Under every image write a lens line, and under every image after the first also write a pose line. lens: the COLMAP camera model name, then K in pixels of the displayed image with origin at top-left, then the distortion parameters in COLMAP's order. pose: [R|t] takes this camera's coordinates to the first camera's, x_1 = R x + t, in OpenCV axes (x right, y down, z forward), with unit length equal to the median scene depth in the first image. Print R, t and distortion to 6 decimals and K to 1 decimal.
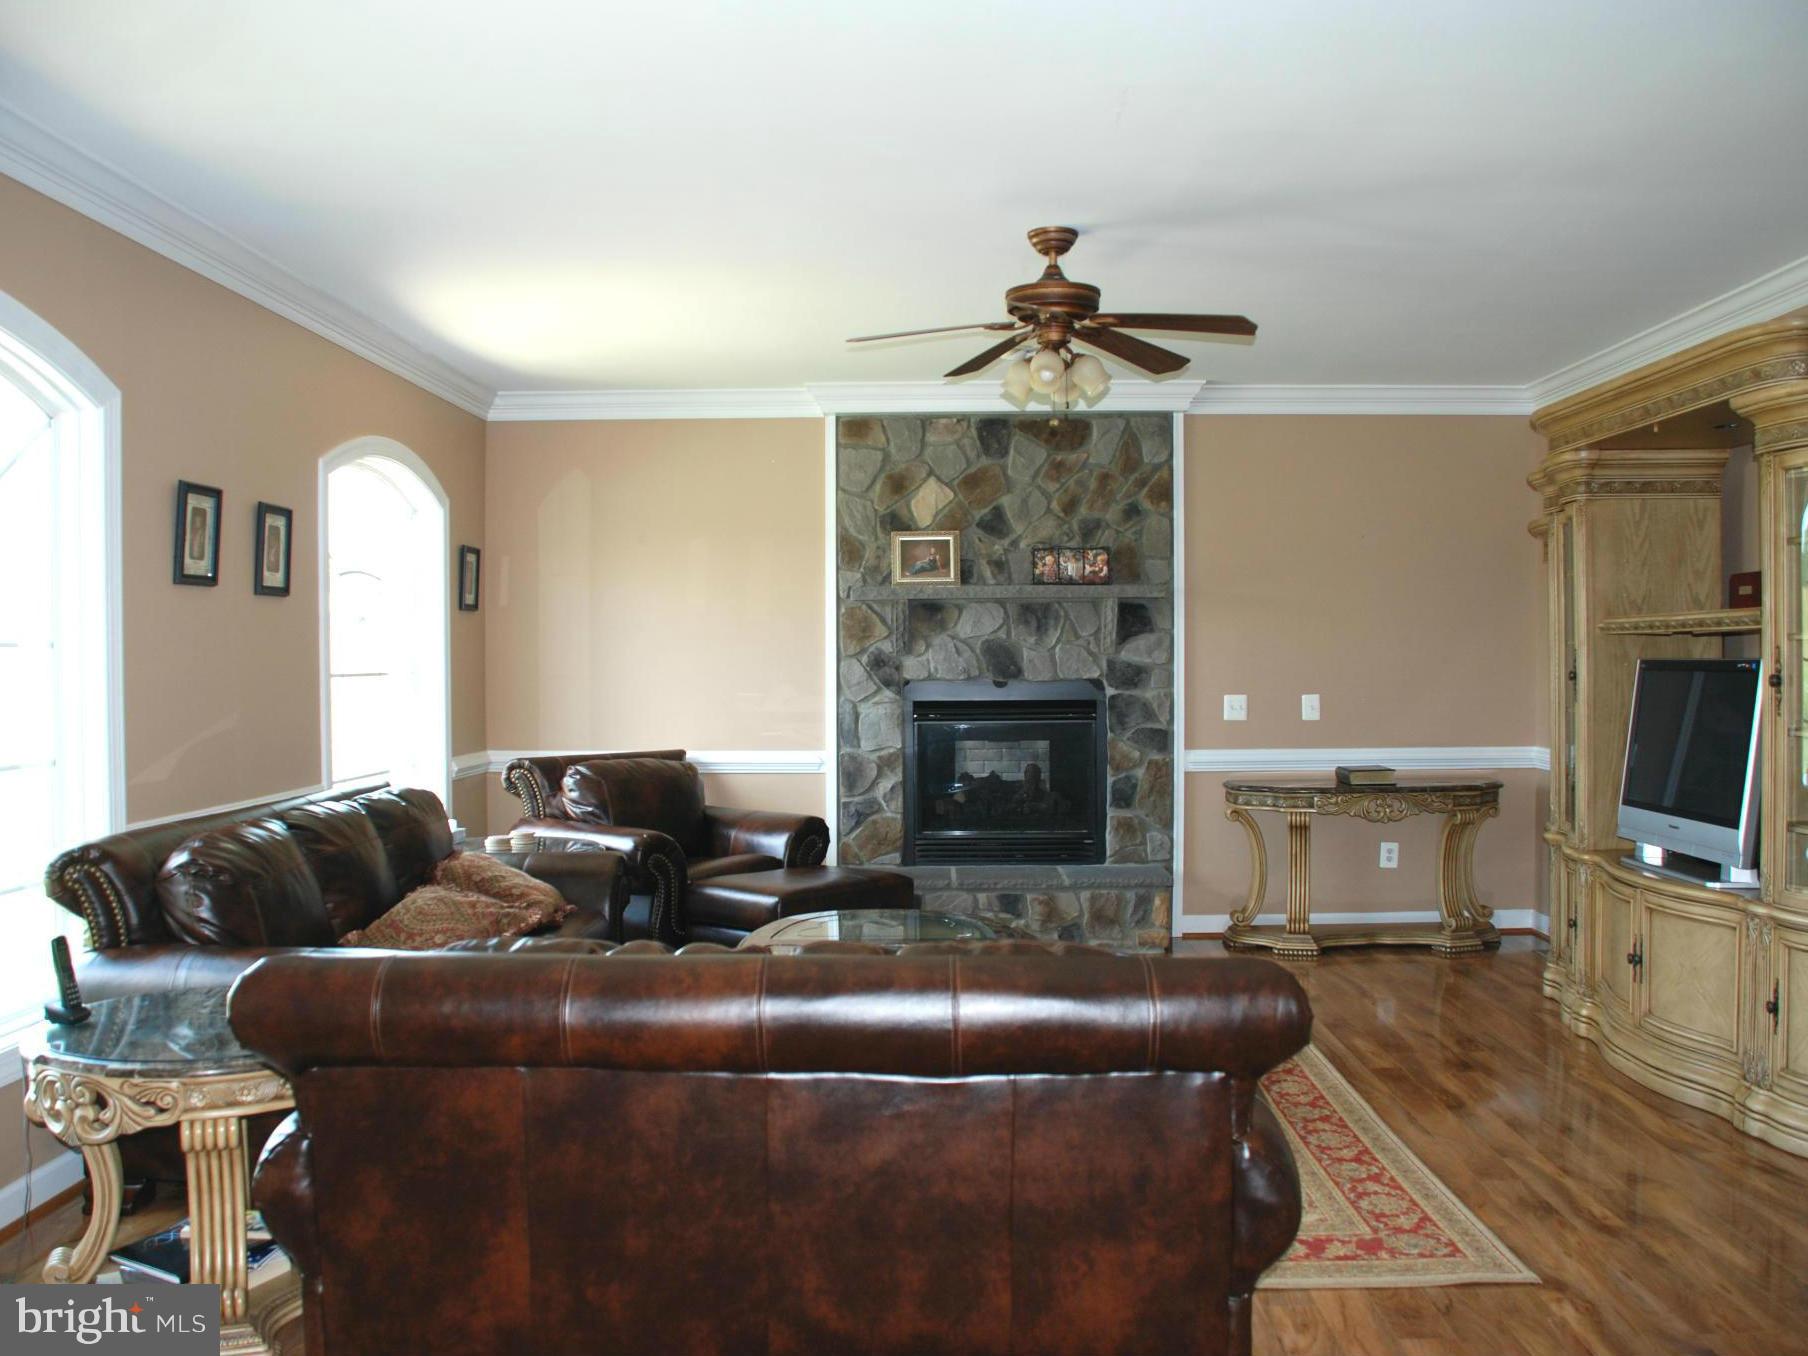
lens RADIAL K [[1681.0, 0, 871.0], [0, 1681.0, 684.5], [0, 0, 1]] dist [-0.159584, 0.106055]
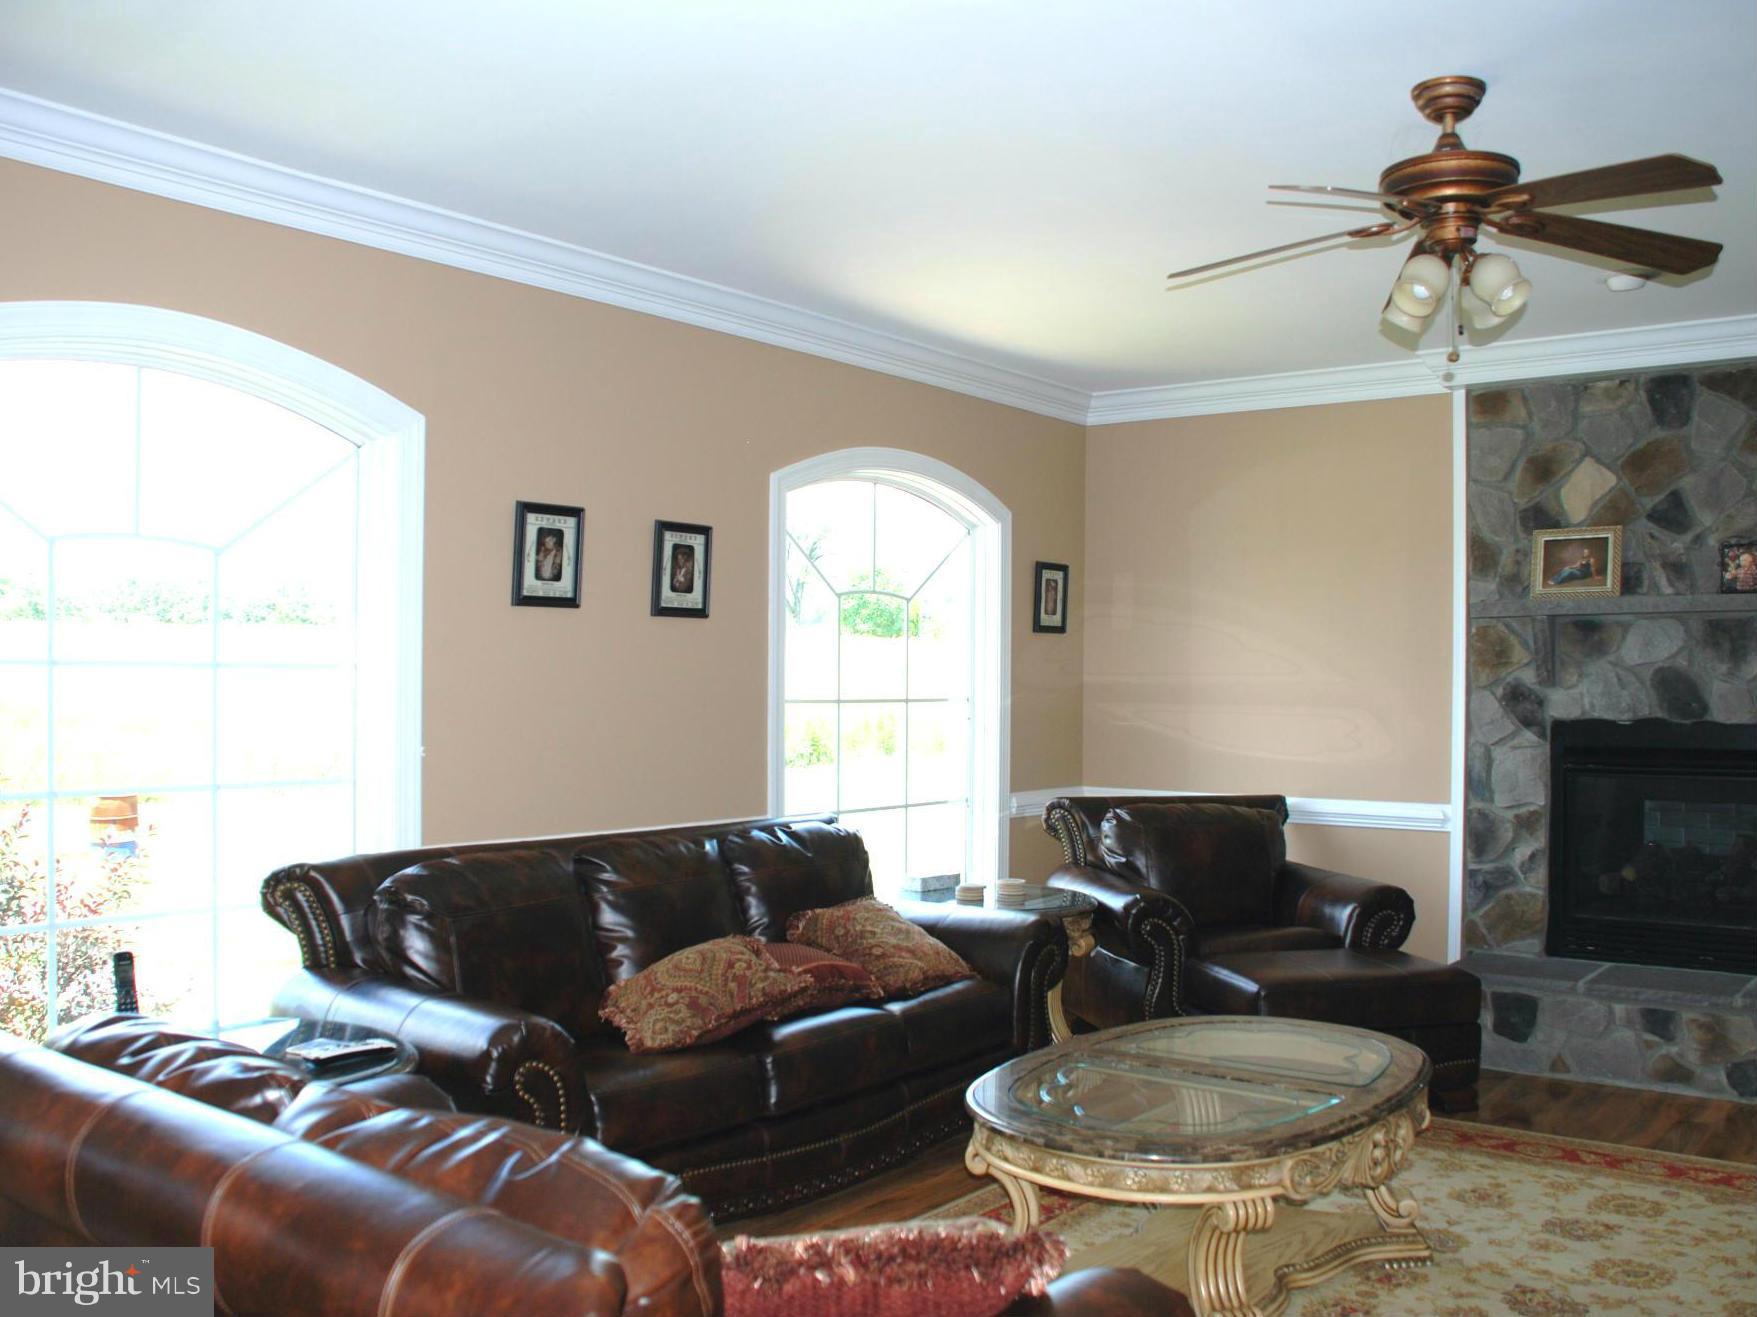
lens RADIAL K [[1633.6, 0, 846.5], [0, 1633.6, 664.8], [0, 0, 1]] dist [-0.159584, 0.106055]
pose [[0.799567, 0.003217, -0.600568, 0.202342], [-0.019643, 0.999591, -0.020796, -0.005903], [0.600255, 0.028425, 0.799303, 0.211657]]
